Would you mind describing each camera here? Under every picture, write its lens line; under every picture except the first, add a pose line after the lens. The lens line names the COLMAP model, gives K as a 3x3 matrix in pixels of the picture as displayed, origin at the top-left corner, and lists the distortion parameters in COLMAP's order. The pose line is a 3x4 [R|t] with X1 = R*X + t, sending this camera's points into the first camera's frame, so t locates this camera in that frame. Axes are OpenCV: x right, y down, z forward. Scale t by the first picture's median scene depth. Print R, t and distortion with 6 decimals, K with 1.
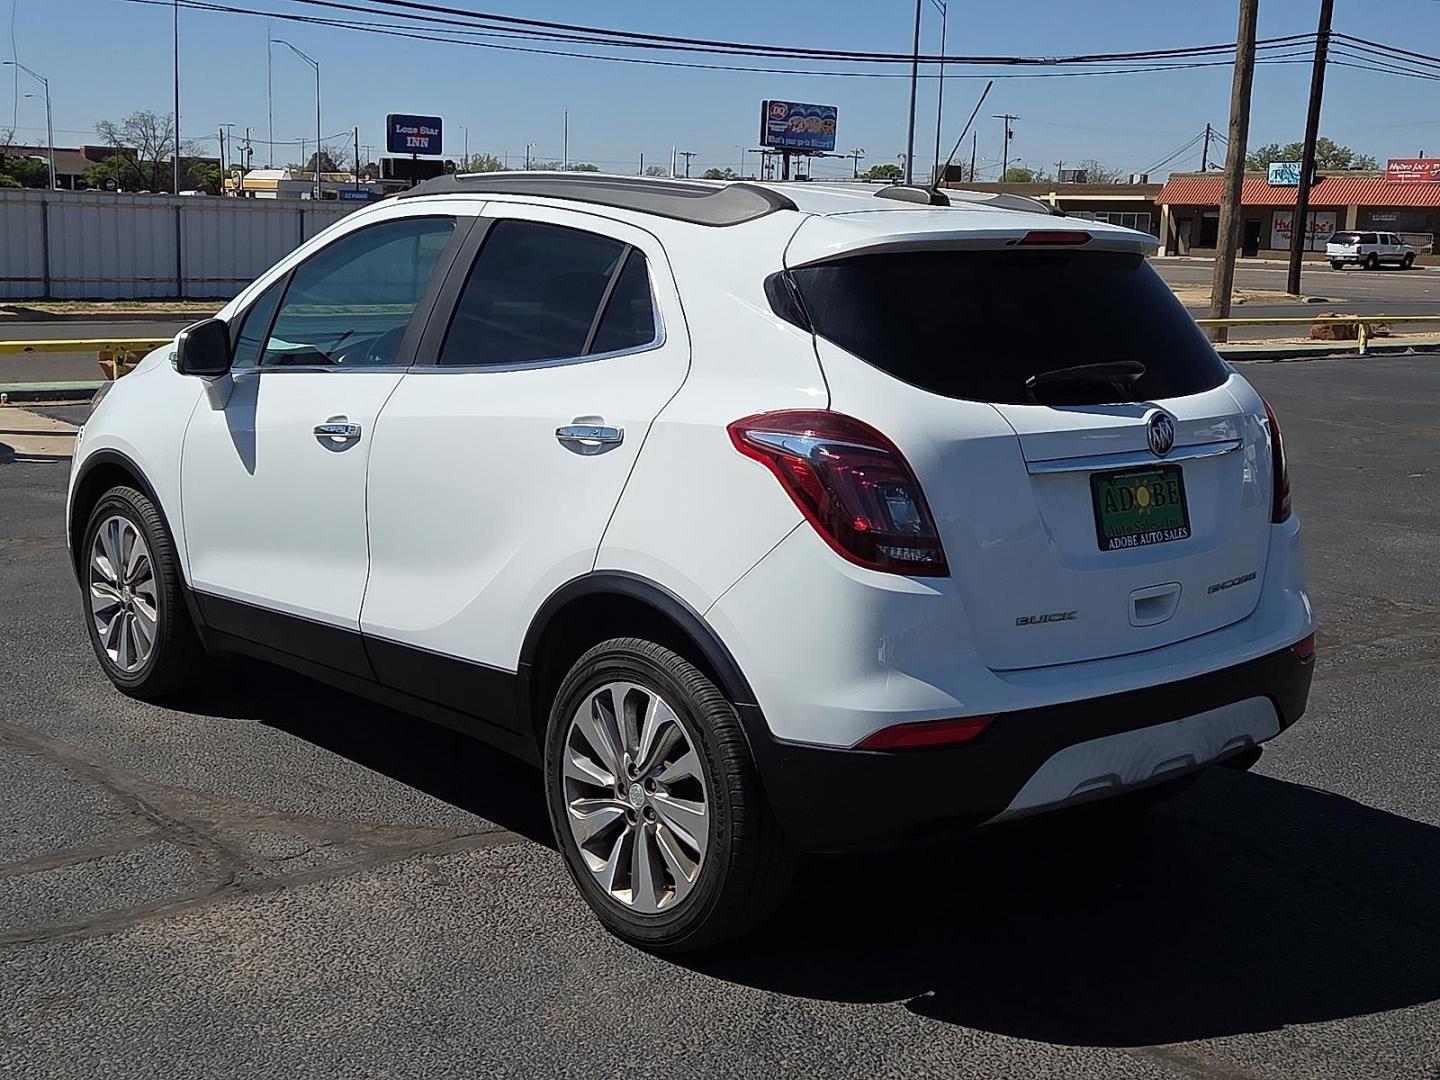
lens RADIAL K [[1828.3, 0, 711.0], [0, 1828.3, 539.9], [0, 0, 1]] dist [0.094624, 0.000000]
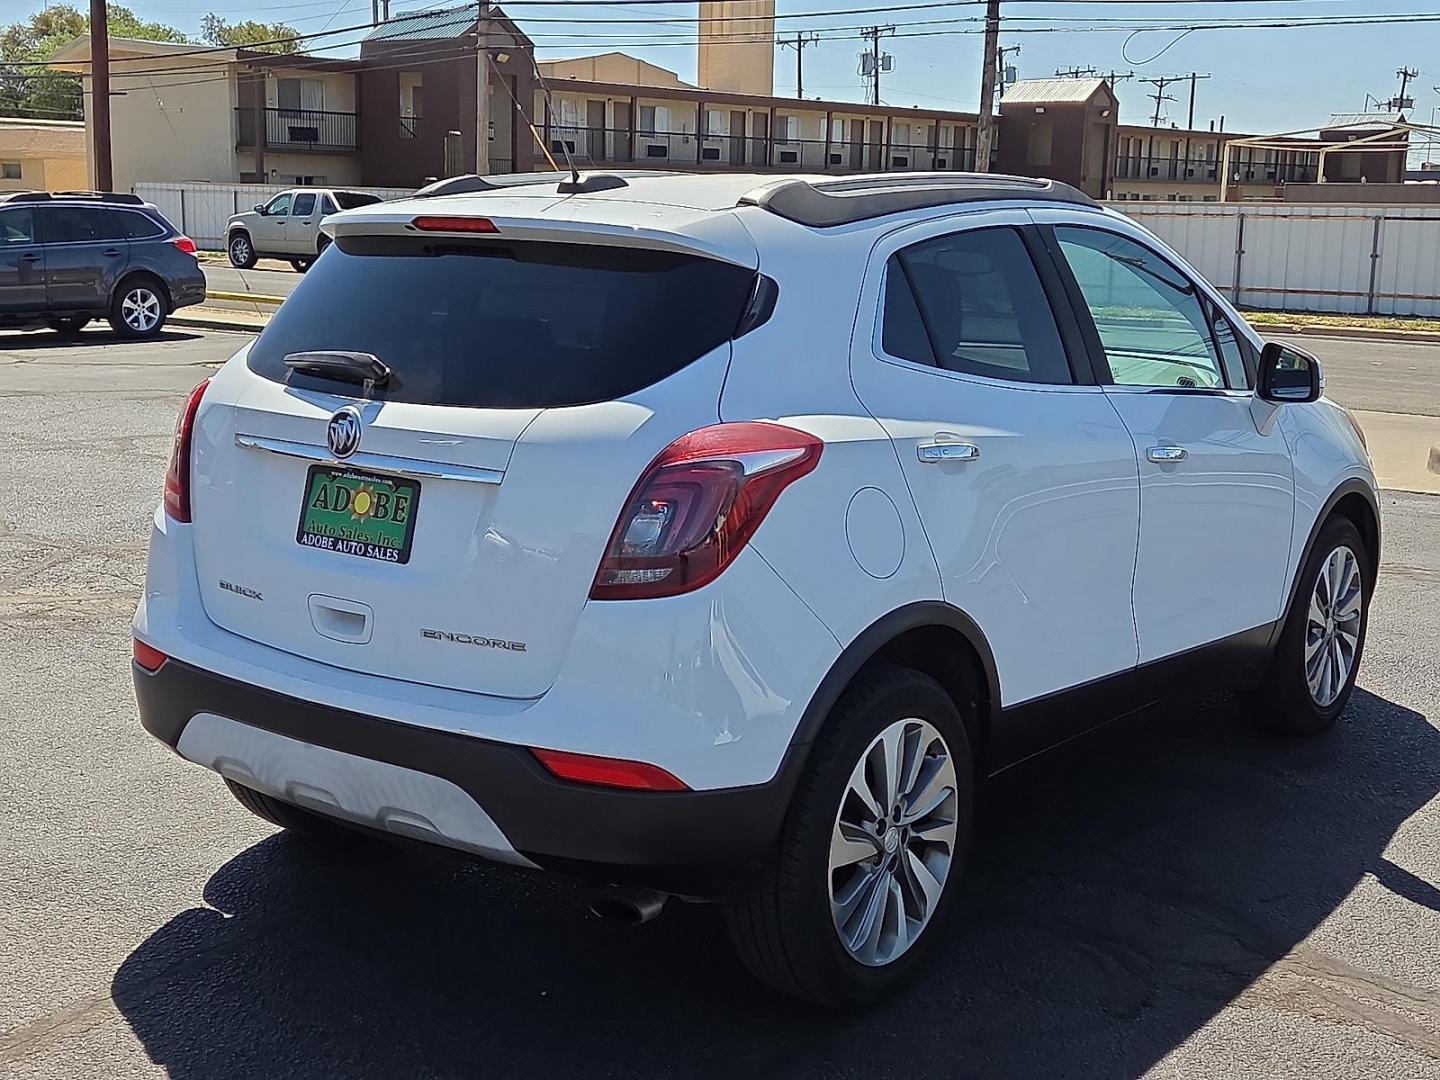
lens RADIAL K [[1828.3, 0, 705.7], [0, 1828.3, 538.6], [0, 0, 1]] dist [0.094624, 0.000000]
pose [[0.237320, 0.165731, -0.957190, 1.155015], [-0.191989, 0.973906, 0.121025, -0.149992], [0.952271, 0.155048, 0.262946, 0.926175]]
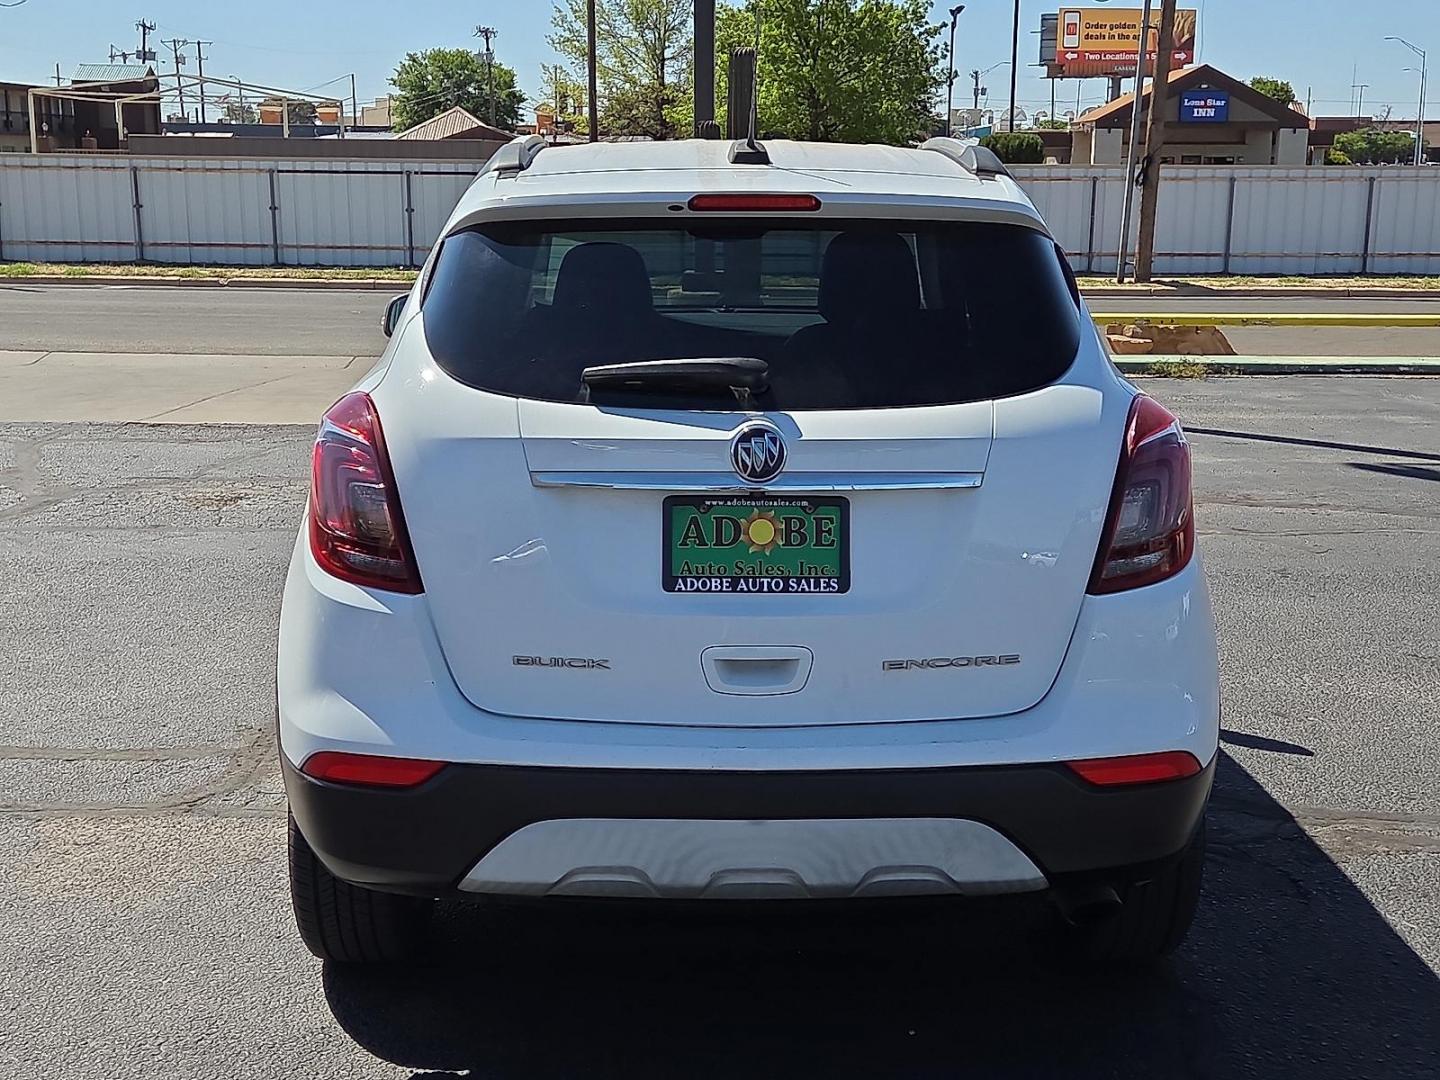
lens RADIAL K [[1828.3, 0, 710.4], [0, 1828.3, 543.8], [0, 0, 1]] dist [0.094624, 0.000000]
pose [[0.781517, 0.112373, -0.613680, 0.699406], [-0.103268, 0.993376, 0.050390, -0.055754], [0.615277, 0.023993, 0.787945, 0.370303]]
